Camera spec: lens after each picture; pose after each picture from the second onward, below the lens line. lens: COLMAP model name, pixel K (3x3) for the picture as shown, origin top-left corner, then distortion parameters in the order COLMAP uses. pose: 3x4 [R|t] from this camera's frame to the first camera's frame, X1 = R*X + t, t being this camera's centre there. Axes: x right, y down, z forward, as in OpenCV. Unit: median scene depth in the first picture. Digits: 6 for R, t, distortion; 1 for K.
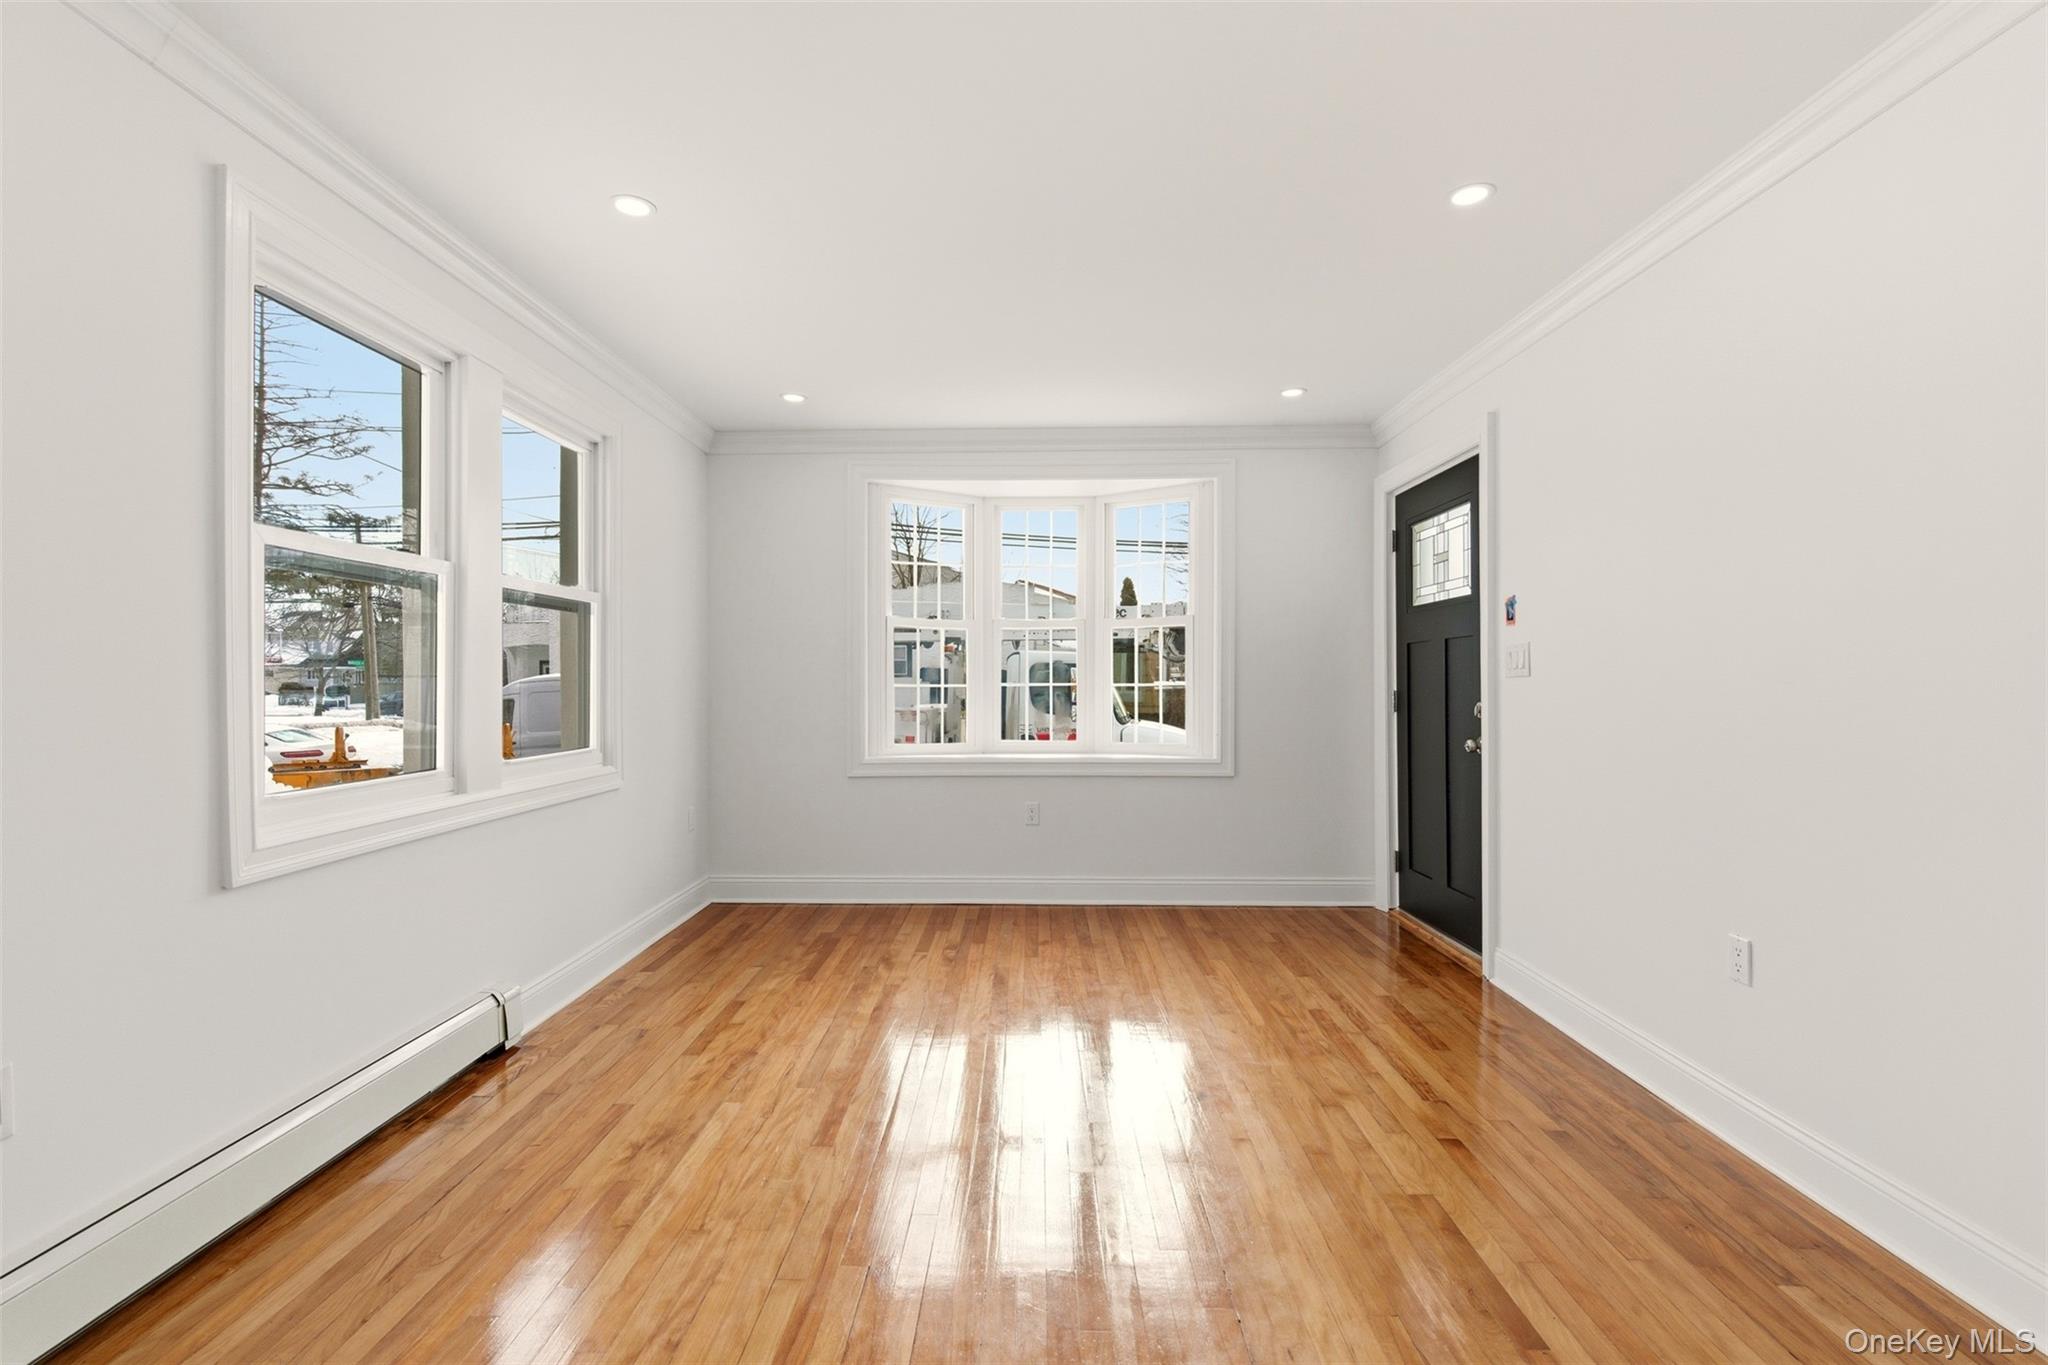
lens RADIAL K [[931.6, 0, 1005.9], [0, 931.6, 674.3], [0, 0, 1]] dist [0.000179, -0.000025]
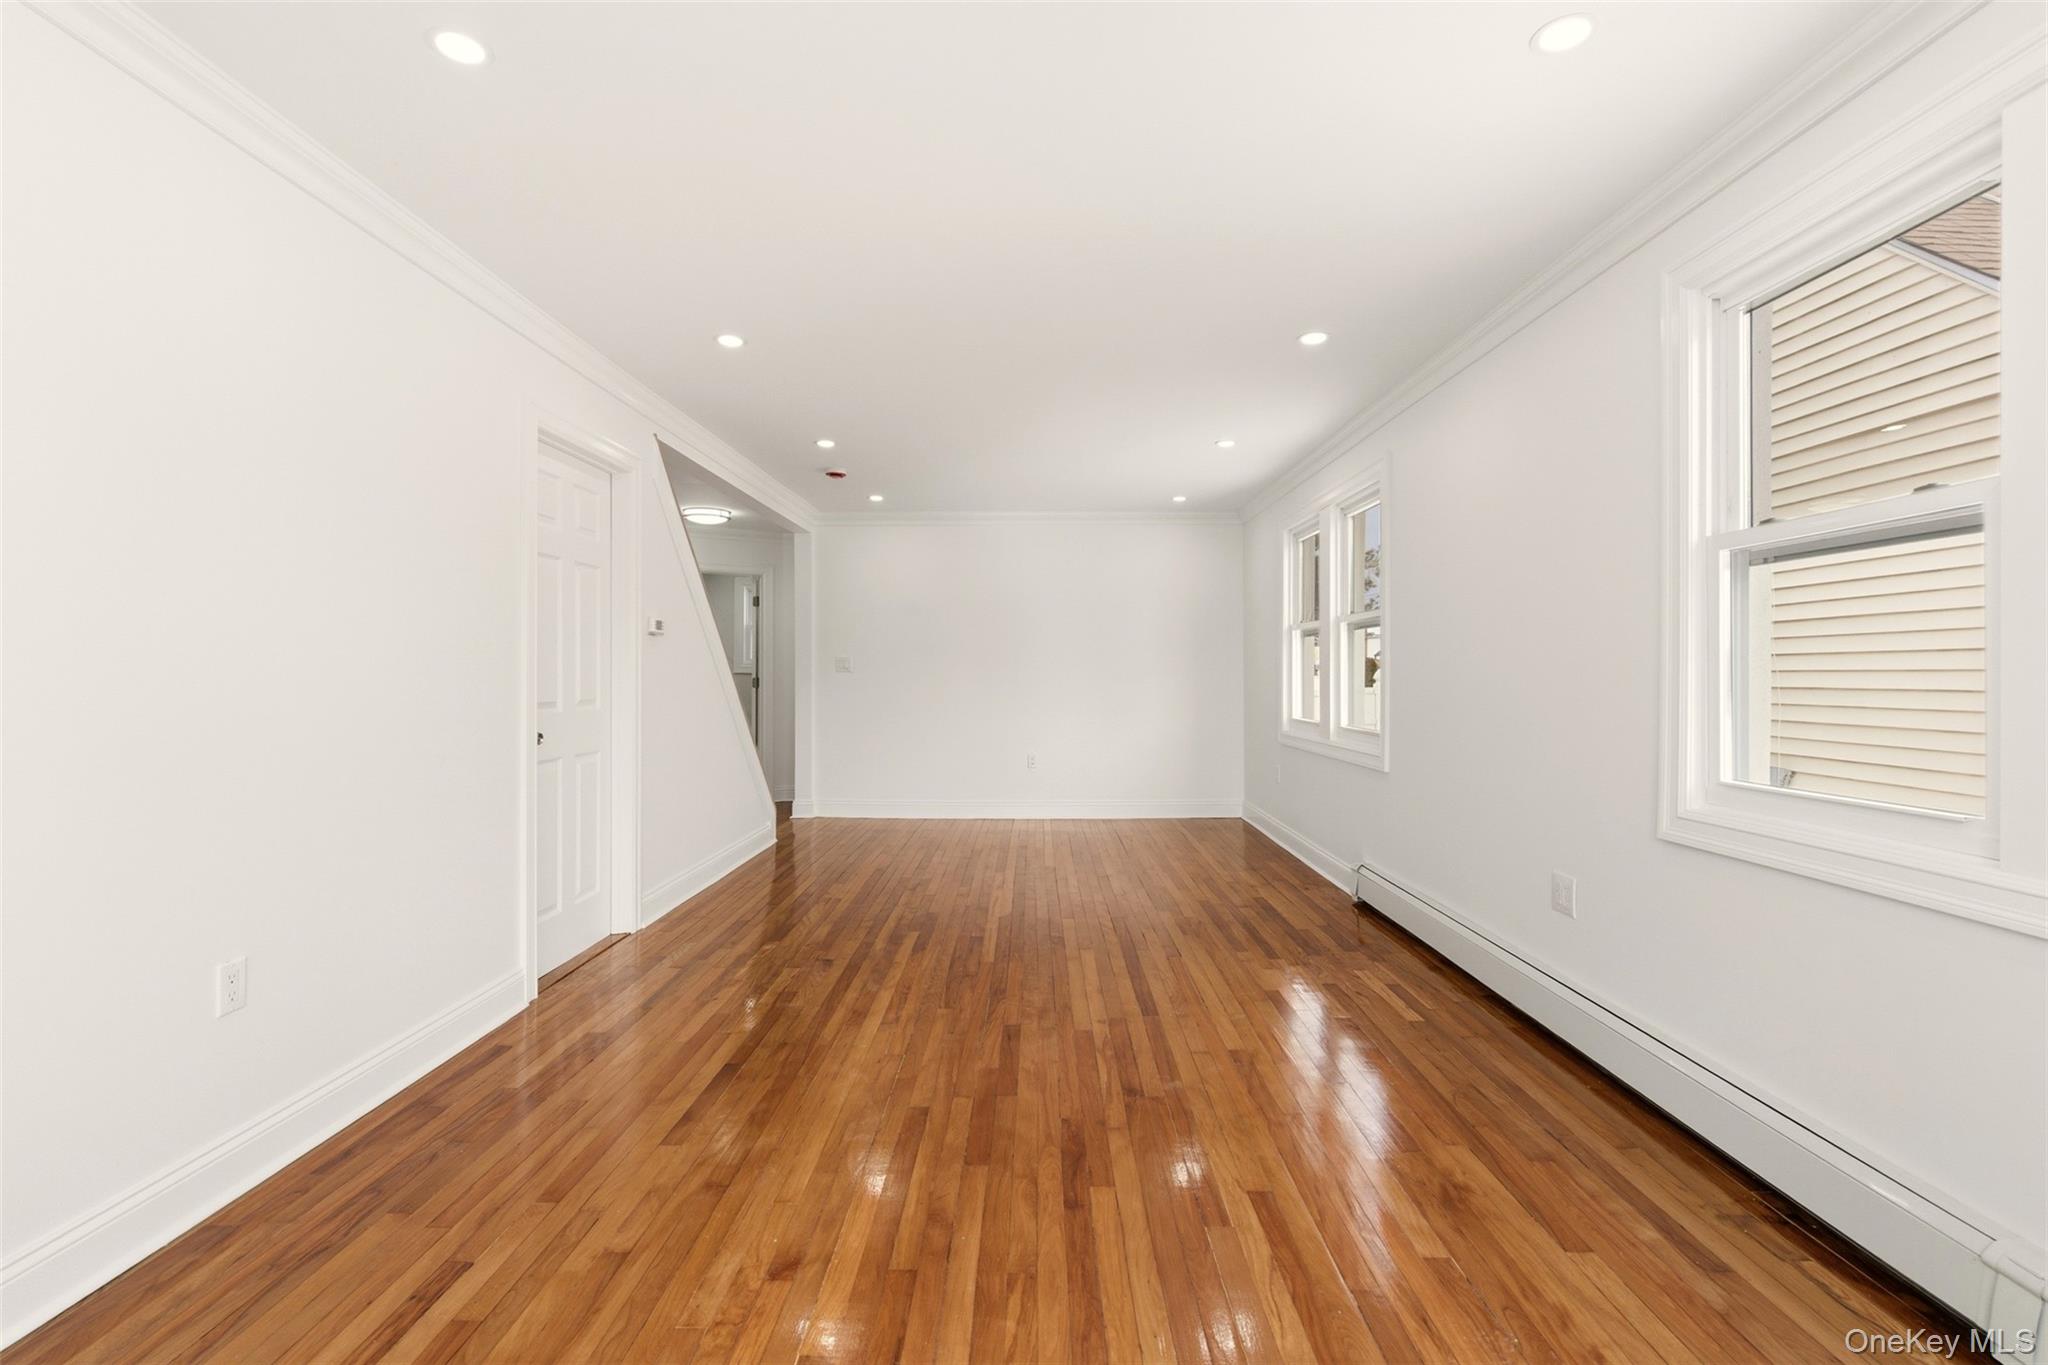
lens RADIAL K [[931.6, 0, 1005.9], [0, 931.6, 674.3], [0, 0, 1]] dist [0.000179, -0.000025]
pose [[-0.999994, -0.000338, 0.003376, 0.025017], [-0.000356, 0.999987, -0.005169, 0.006582], [-0.003374, -0.005170, -0.999981, 1.078788]]
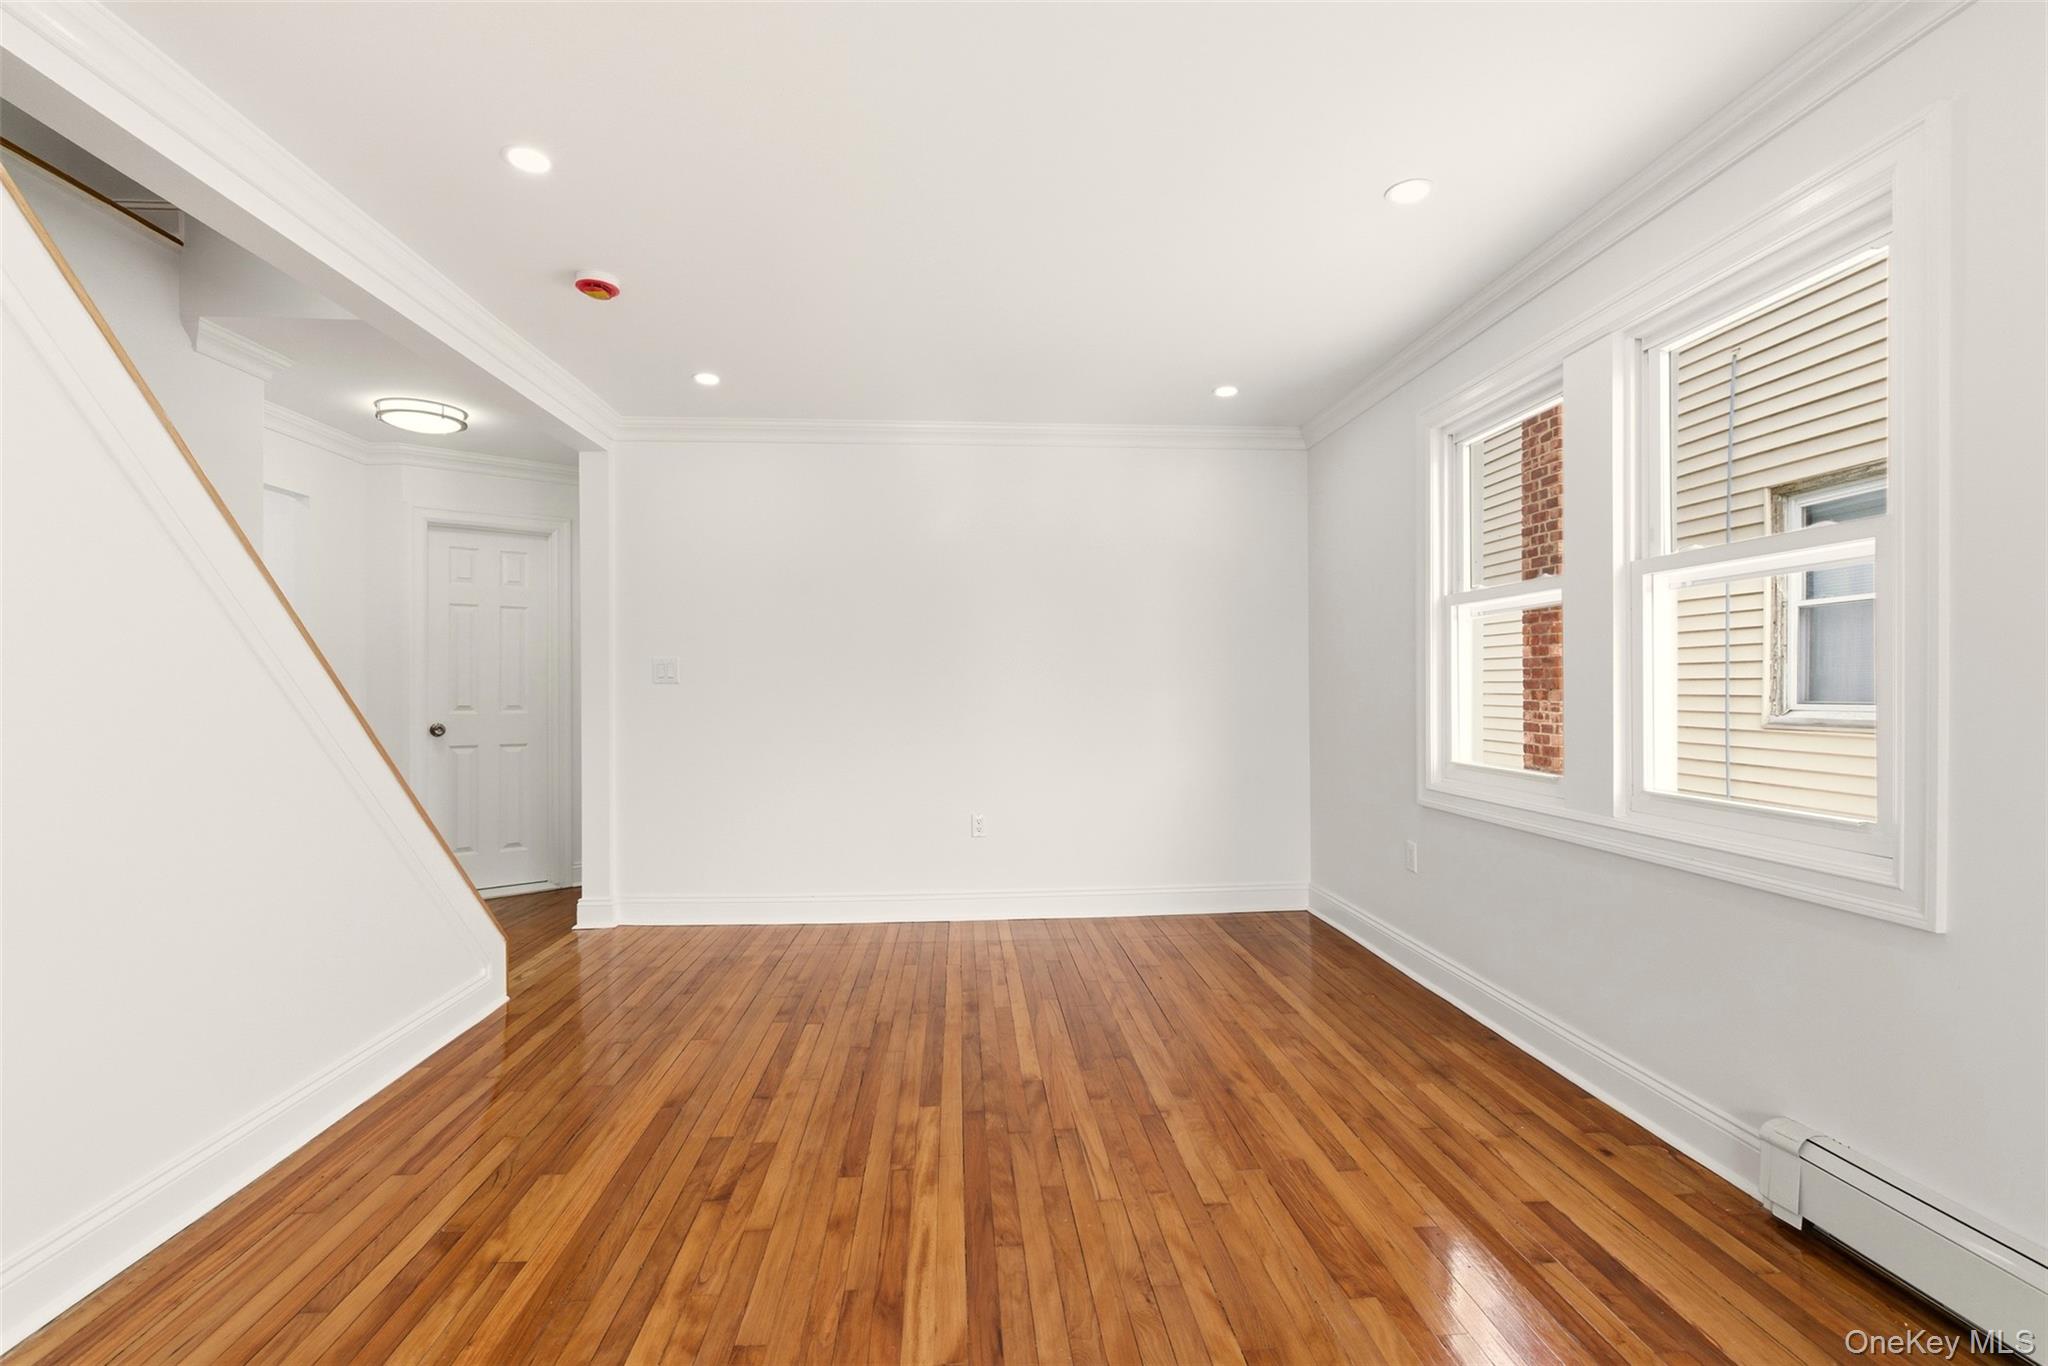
lens RADIAL K [[922.5, 0, 1015.7], [0, 922.5, 689.0], [0, 0, 1]] dist [-0.001954, -0.000133]
pose [[-0.995871, 0.003552, -0.090707, 0.035652], [0.004056, 0.999977, -0.005373, 0.006217], [0.090686, -0.005718, -0.995863, 0.382518]]
